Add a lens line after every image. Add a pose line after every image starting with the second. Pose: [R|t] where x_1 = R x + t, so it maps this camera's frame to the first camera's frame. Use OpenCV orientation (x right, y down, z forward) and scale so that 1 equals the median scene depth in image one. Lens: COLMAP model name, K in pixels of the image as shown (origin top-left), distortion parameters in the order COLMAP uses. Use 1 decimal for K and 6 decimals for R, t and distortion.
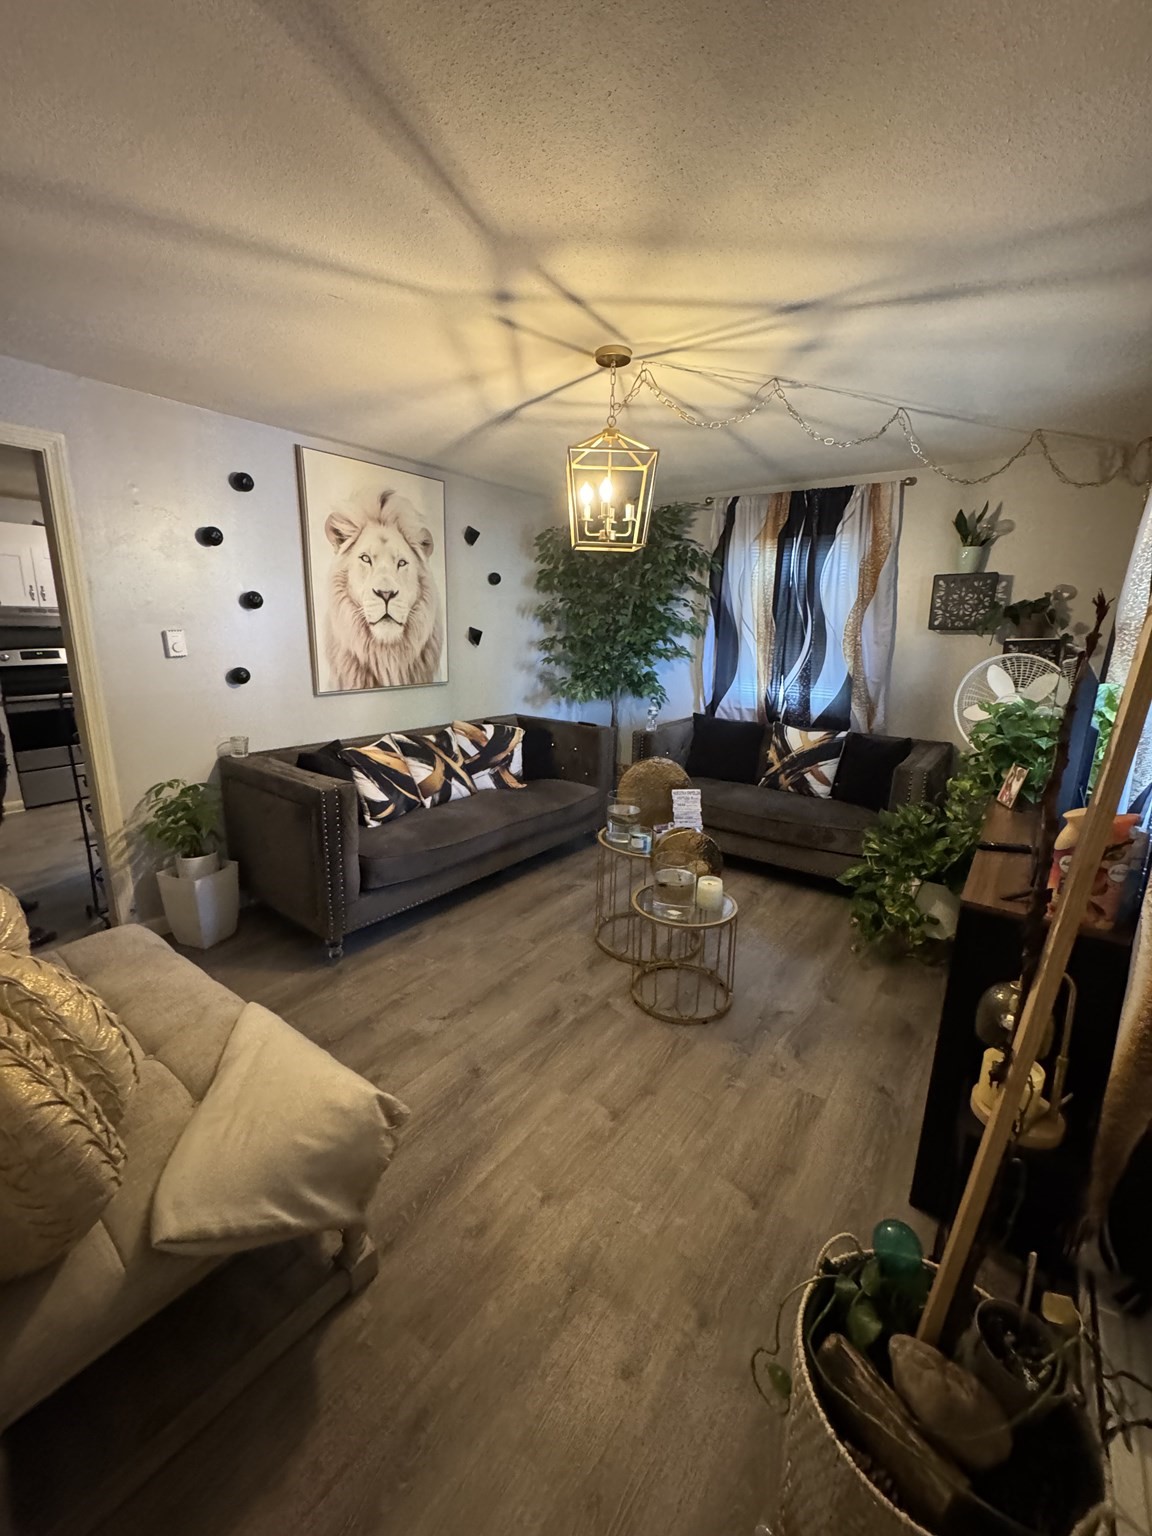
lens RADIAL K [[616.8, 0, 569.4], [0, 616.8, 768.7], [0, 0, 1]] dist [-0.005328, 0.001291]
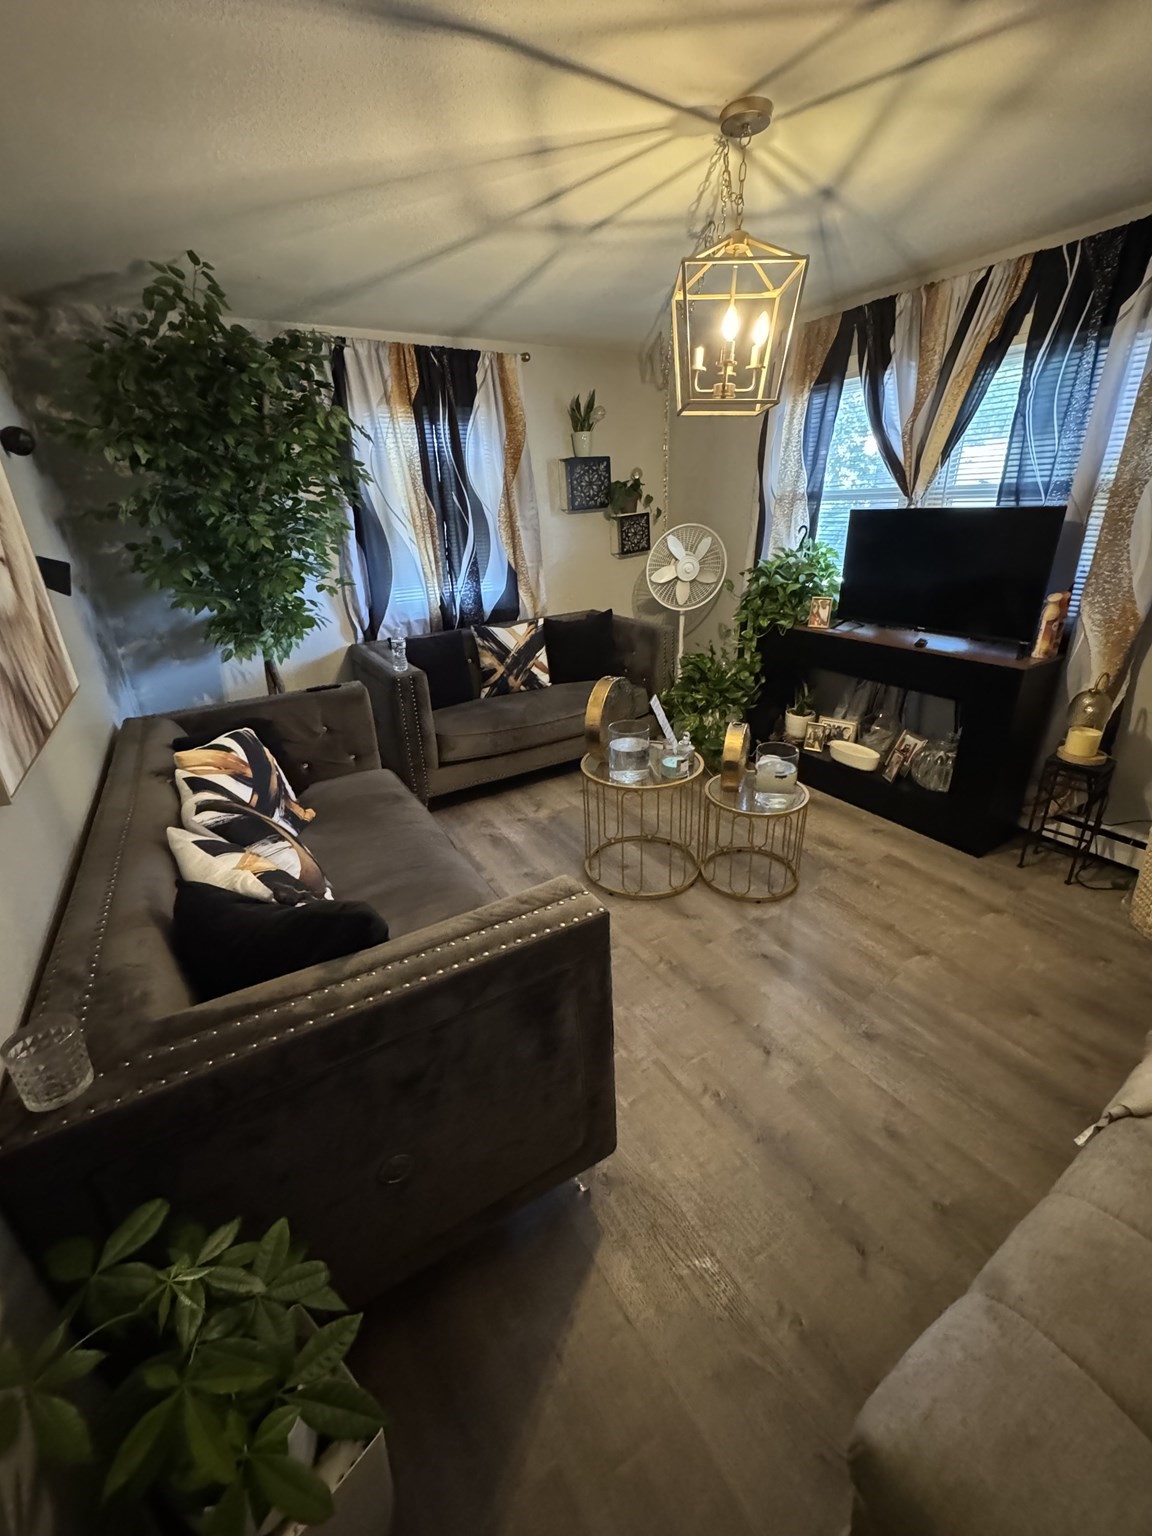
lens RADIAL K [[616.8, 0, 579.0], [0, 616.8, 771.0], [0, 0, 1]] dist [-0.005328, 0.001291]
pose [[0.362519, -0.401752, 0.840937, -0.487750], [0.259646, 0.910129, 0.322876, -0.141136], [-0.895077, 0.101297, 0.434252, 0.511061]]
